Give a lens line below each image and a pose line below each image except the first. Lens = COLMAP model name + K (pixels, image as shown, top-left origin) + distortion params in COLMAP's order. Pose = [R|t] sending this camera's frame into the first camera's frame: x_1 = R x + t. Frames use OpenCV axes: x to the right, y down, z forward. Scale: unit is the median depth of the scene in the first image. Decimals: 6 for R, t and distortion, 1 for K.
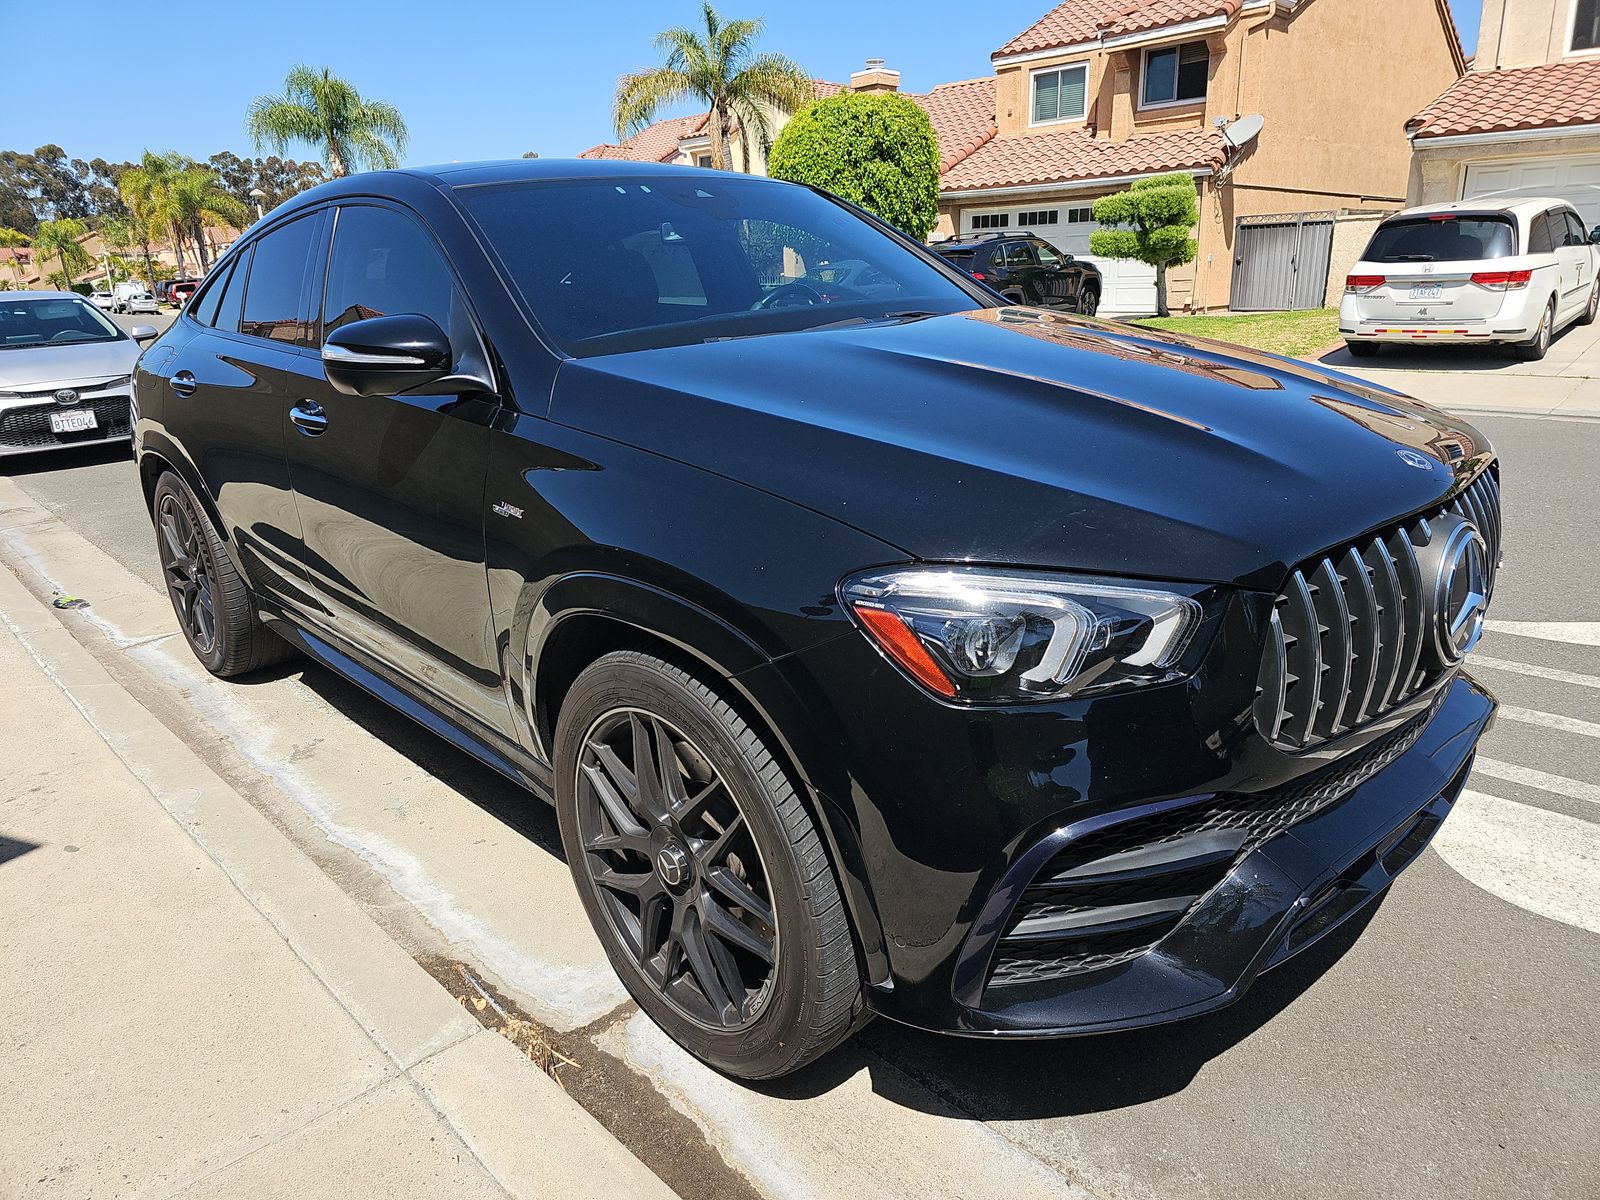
lens RADIAL K [[1069.4, 0, 800.0], [0, 1069.4, 600.0], [0, 0, 1]] dist [0.048783, -0.046159]
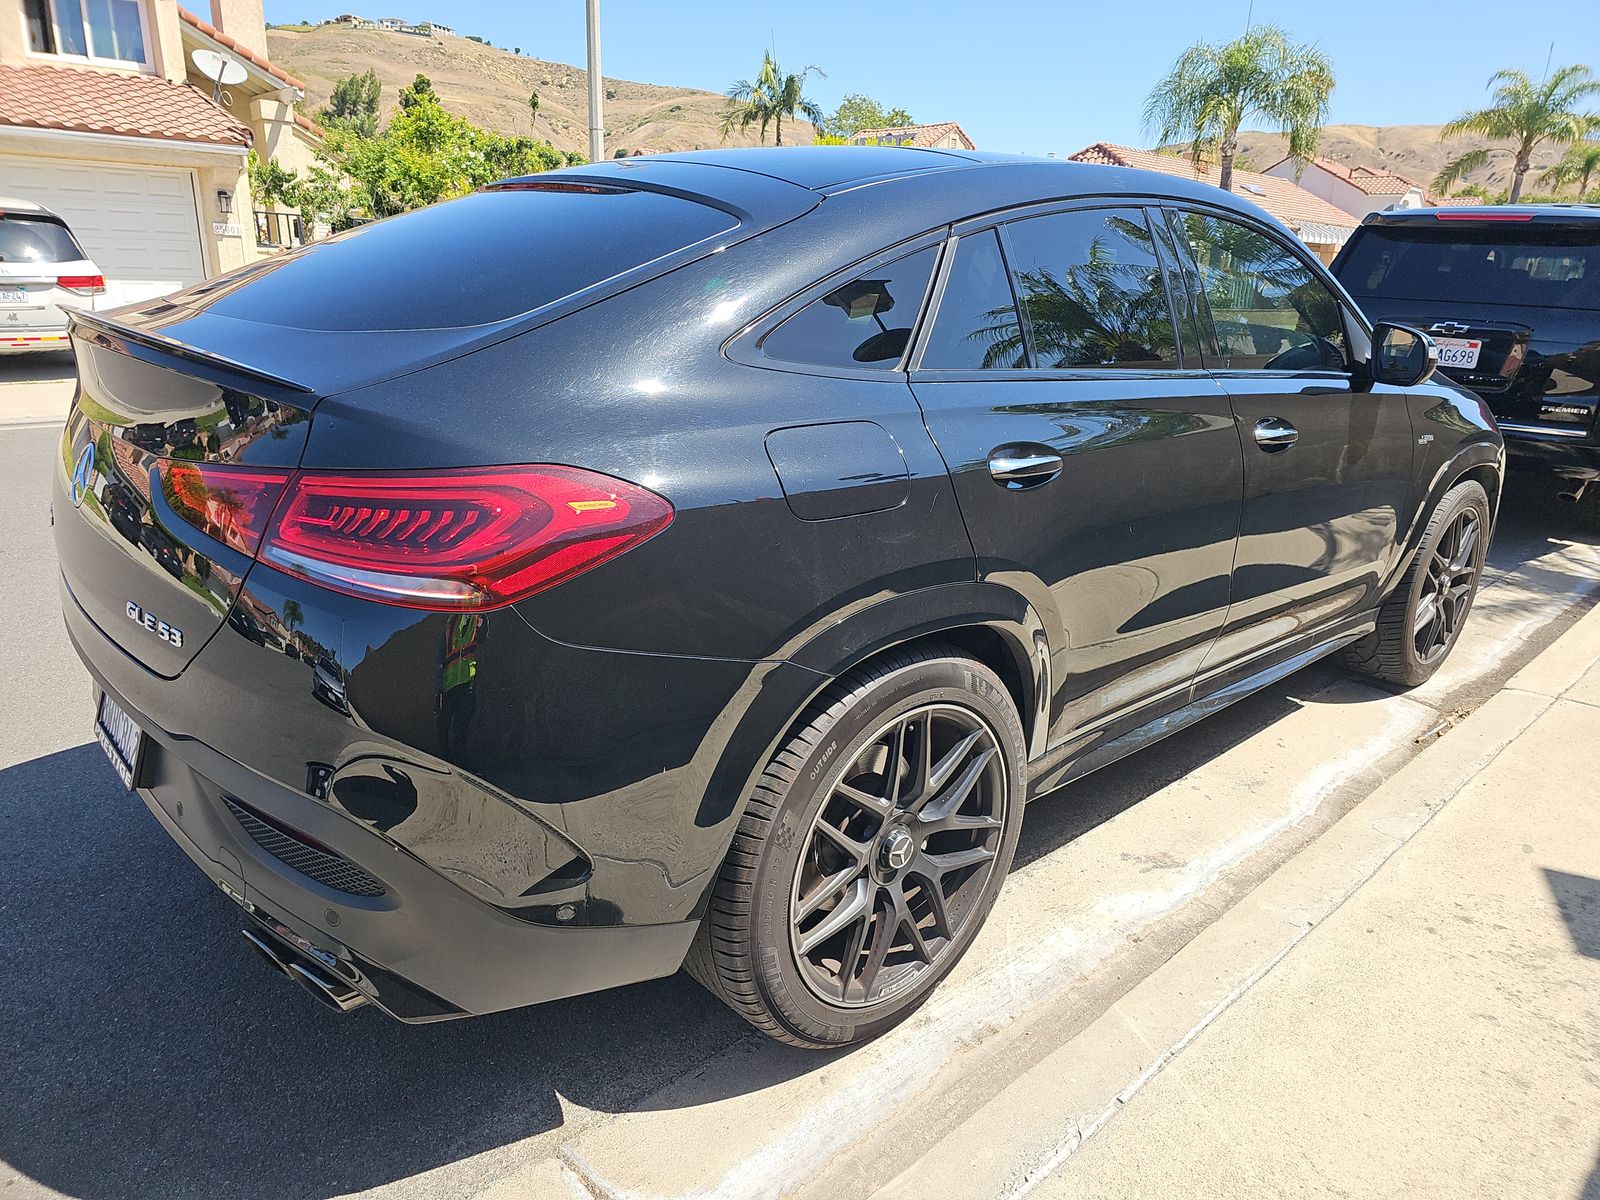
lens RADIAL K [[1069.4, 0, 800.0], [0, 1069.4, 600.0], [0, 0, 1]] dist [0.048783, -0.046159]
pose [[0.006424, -0.268165, 0.963352, -1.295059], [0.260724, 0.930500, 0.257281, -0.369201], [-0.965392, 0.249516, 0.075895, 1.209792]]
